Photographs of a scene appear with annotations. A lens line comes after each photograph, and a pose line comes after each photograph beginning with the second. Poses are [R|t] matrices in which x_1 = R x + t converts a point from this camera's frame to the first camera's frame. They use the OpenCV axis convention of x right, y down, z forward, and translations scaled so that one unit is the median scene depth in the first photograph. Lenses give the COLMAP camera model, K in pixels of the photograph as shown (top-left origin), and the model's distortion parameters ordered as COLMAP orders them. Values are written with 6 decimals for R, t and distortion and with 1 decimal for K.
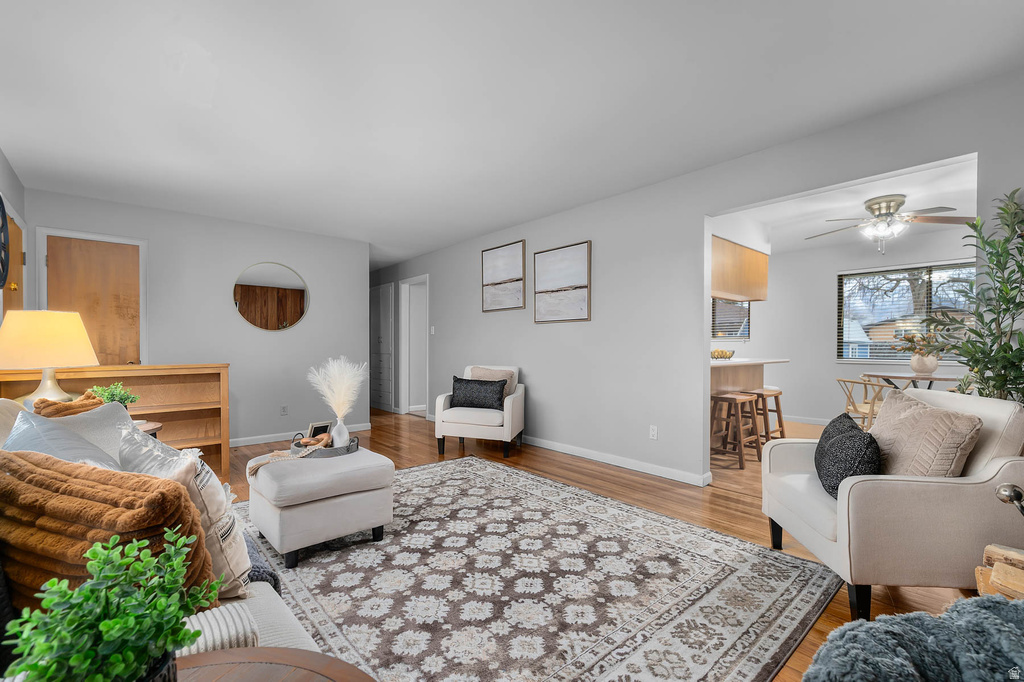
lens RADIAL K [[444.6, 0, 520.9], [0, 444.6, 344.9], [0, 0, 1]] dist [0.002162, -0.000629]
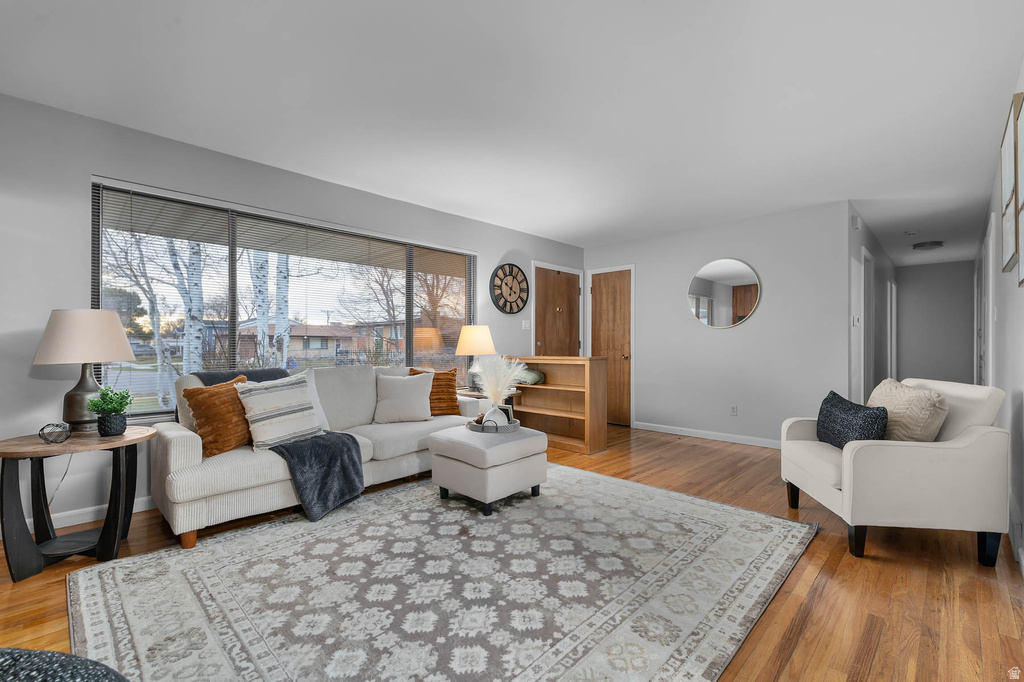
lens RADIAL K [[444.6, 0, 520.9], [0, 444.6, 344.9], [0, 0, 1]] dist [0.002162, -0.000629]
pose [[0.073337, 0.001312, -0.997306, 0.709461], [0.004370, 0.999989, 0.001637, 0.004655], [0.997298, -0.004478, 0.073331, 0.877138]]
